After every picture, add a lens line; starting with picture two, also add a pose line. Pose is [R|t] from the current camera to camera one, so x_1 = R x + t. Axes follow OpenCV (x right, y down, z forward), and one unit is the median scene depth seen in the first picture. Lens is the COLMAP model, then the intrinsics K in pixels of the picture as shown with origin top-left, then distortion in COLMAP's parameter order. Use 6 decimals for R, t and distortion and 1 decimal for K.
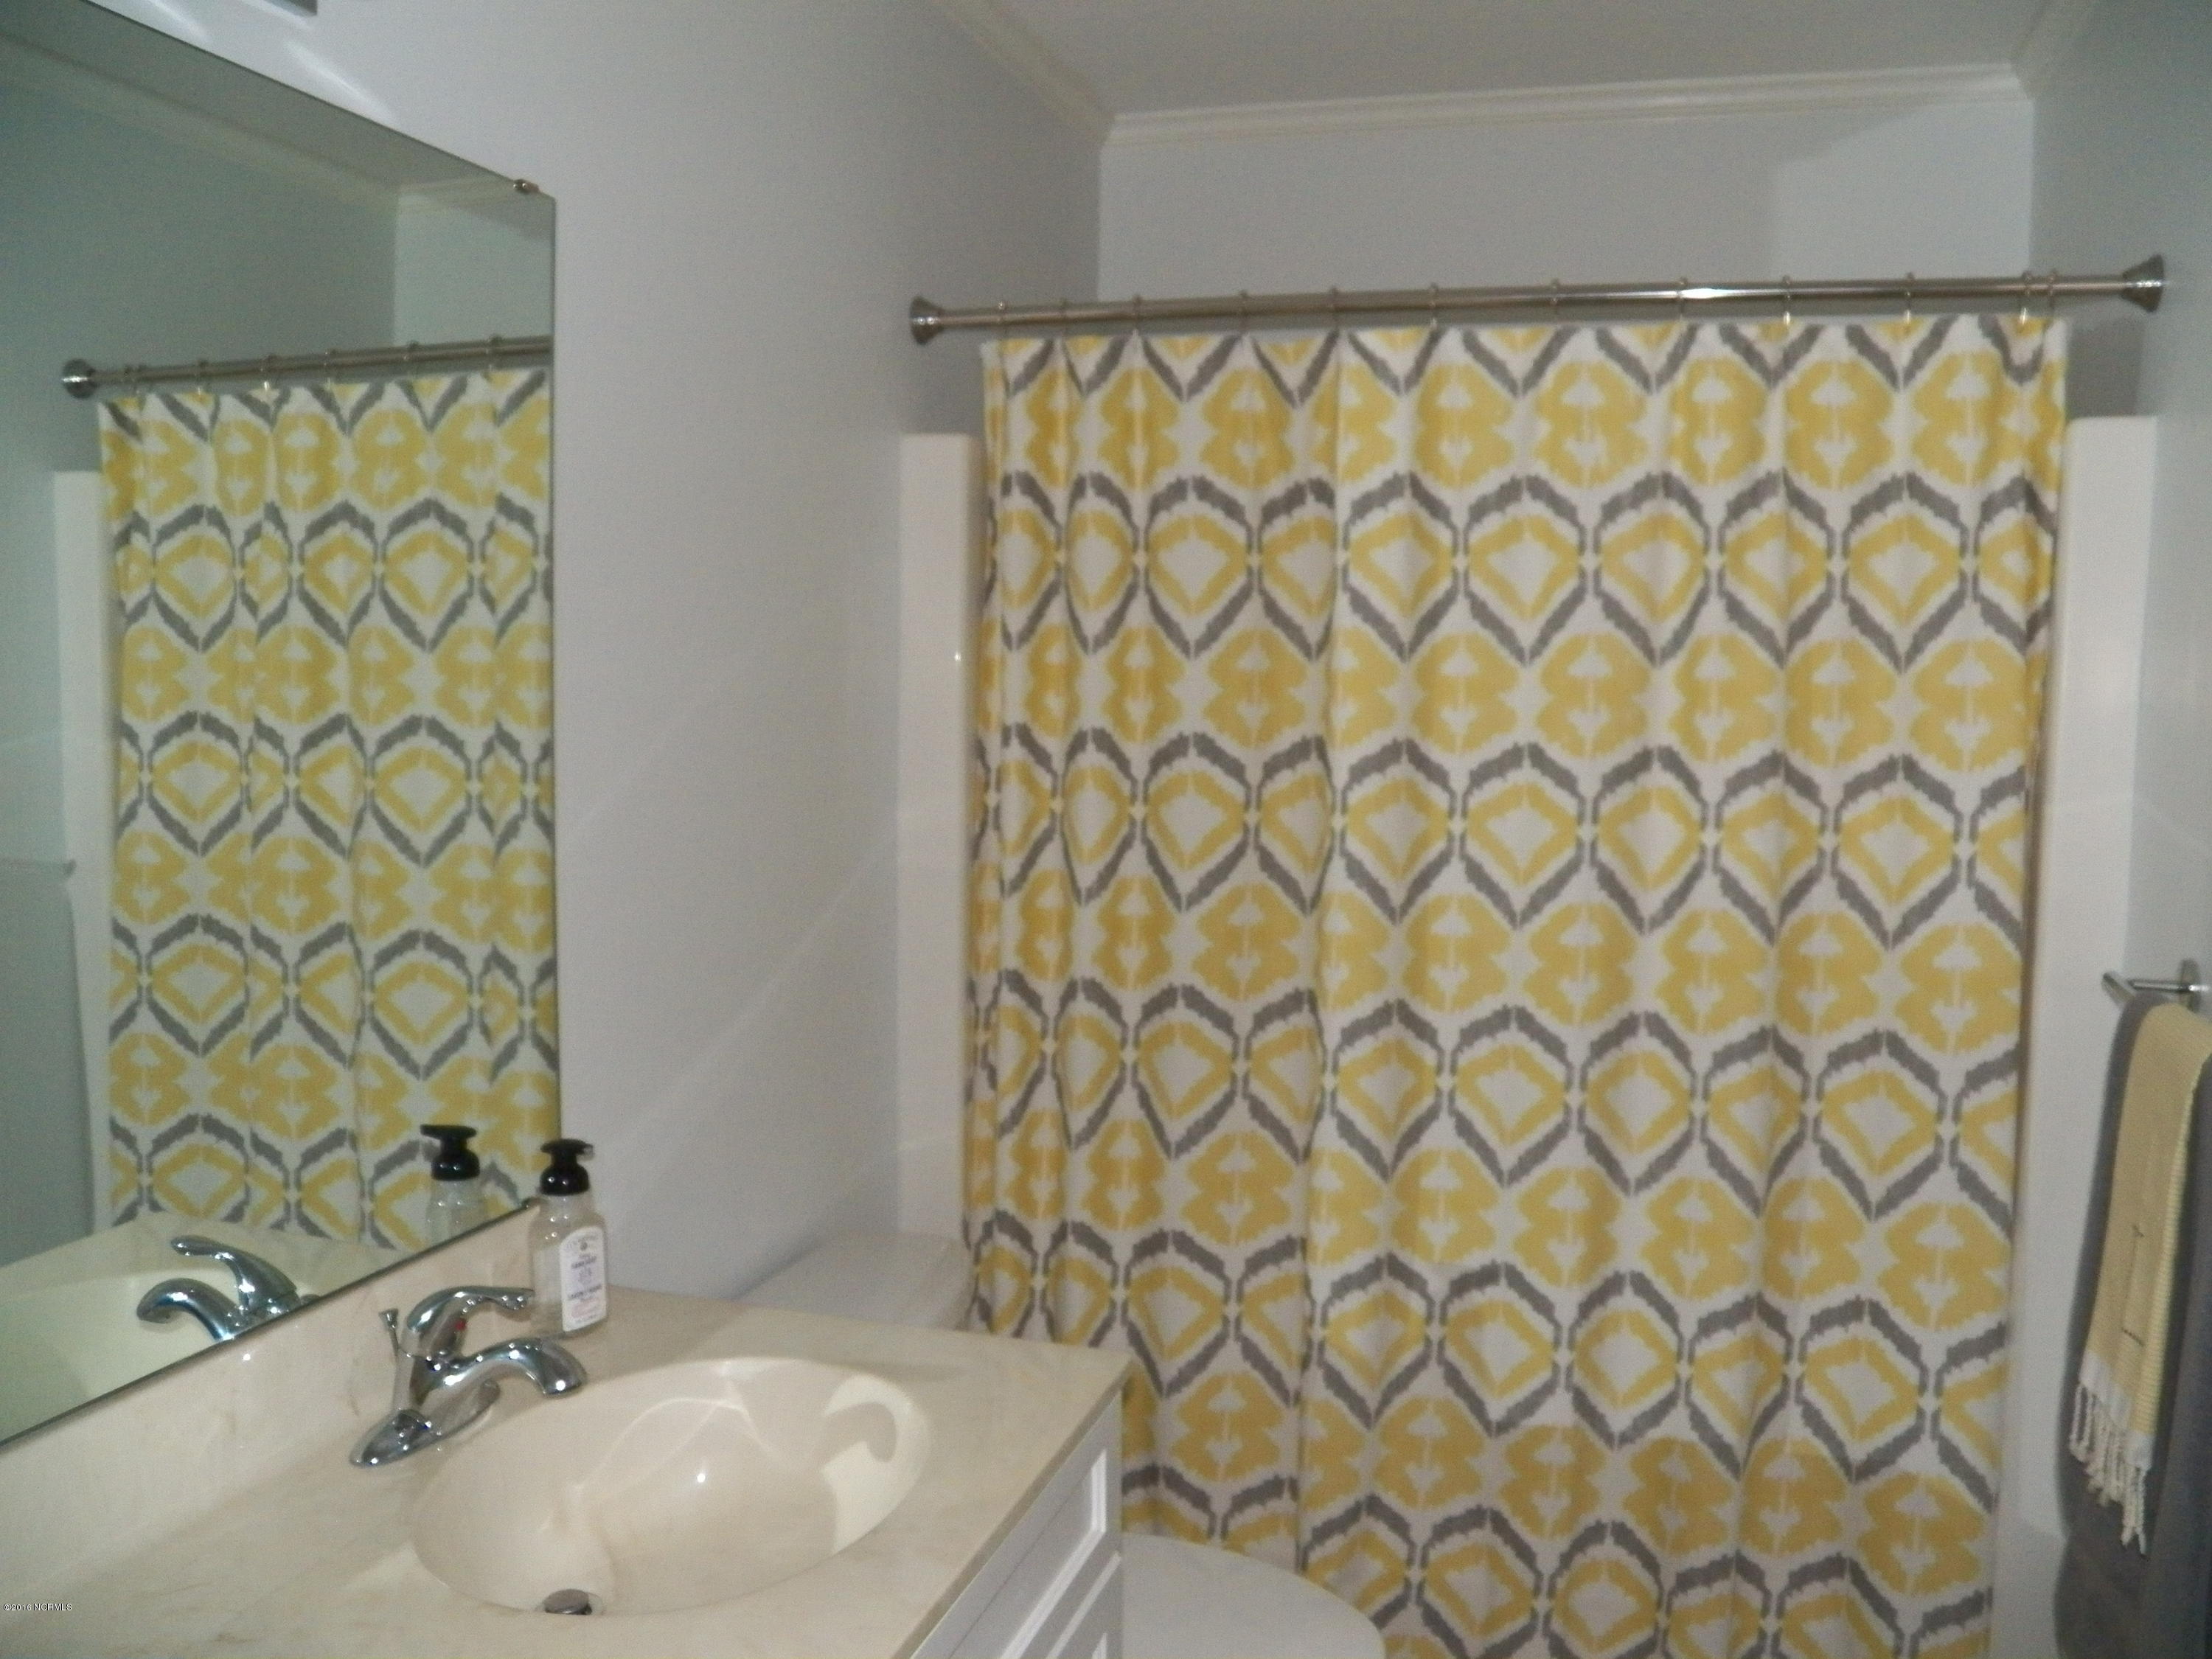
lens RADIAL K [[1803.7, 0, 1112.2], [0, 1803.7, 827.6], [0, 0, 1]] dist [-0.140020, 0.101020]
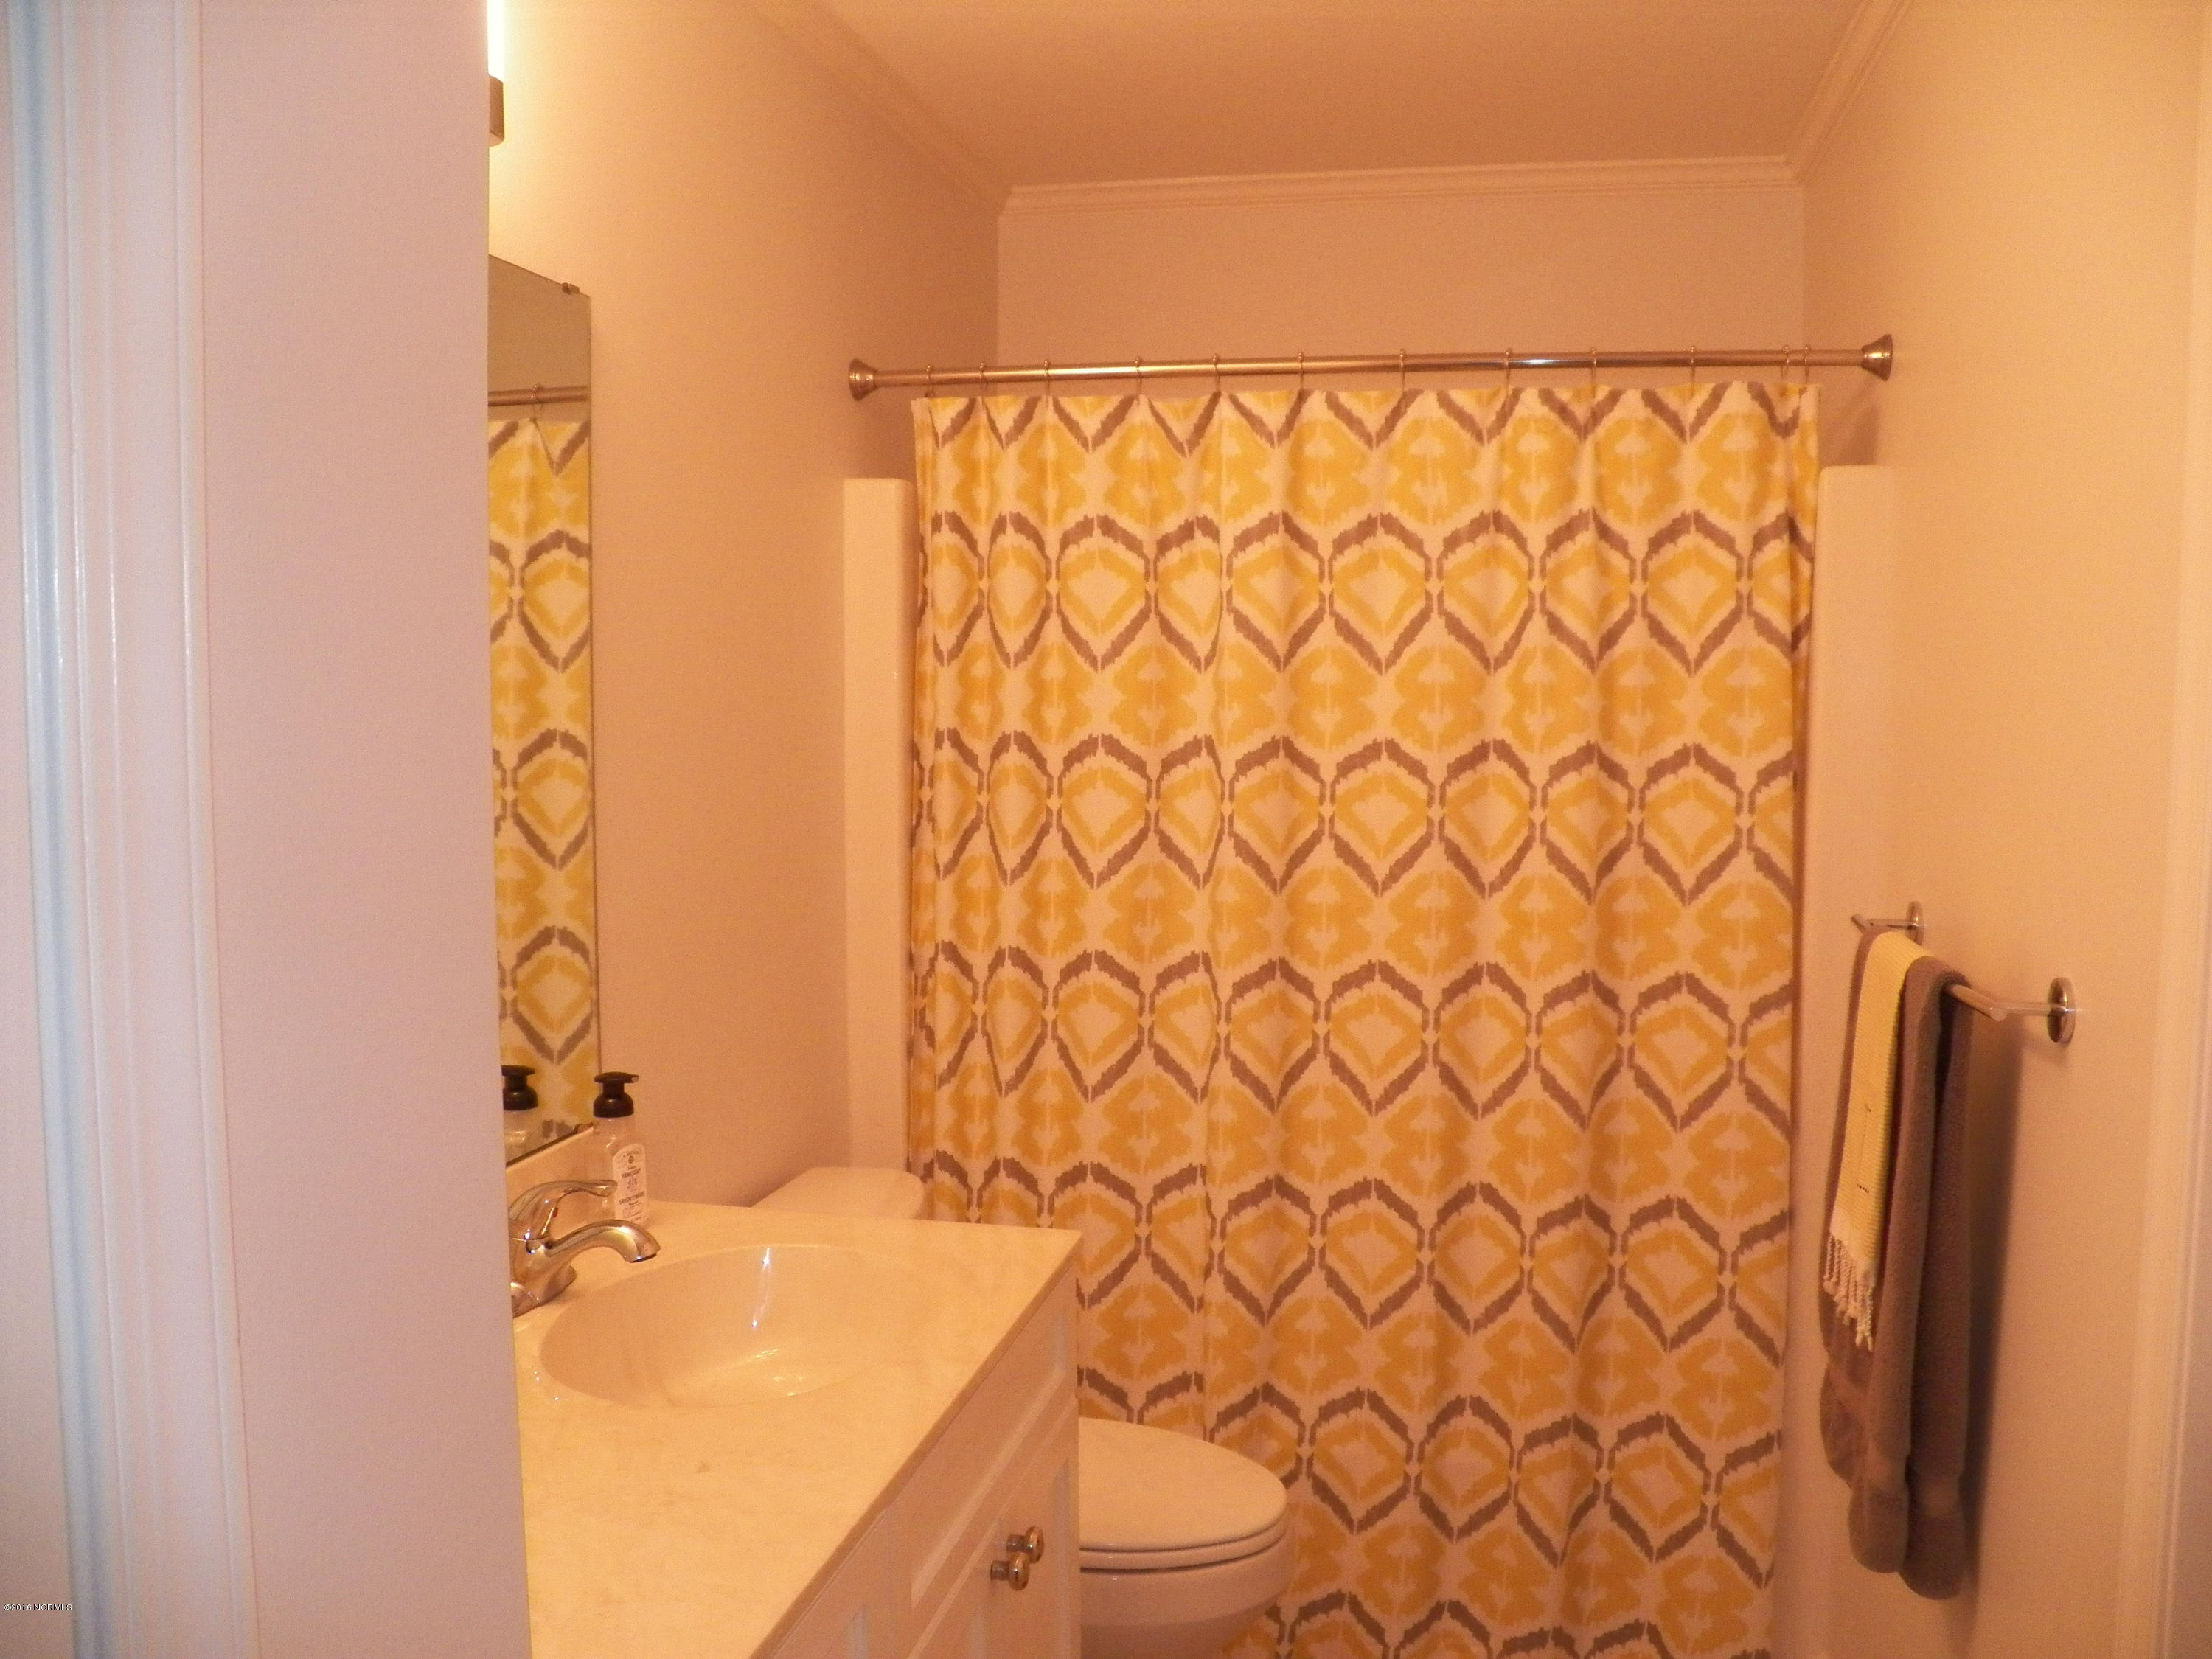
lens RADIAL K [[1803.7, 0, 1100.1], [0, 1803.7, 827.4], [0, 0, 1]] dist [-0.140020, 0.101020]
pose [[0.997088, -0.016834, 0.074383, -0.046214], [0.017294, 0.999835, -0.005546, 0.014889], [-0.074277, 0.006816, 0.997214, -0.175077]]
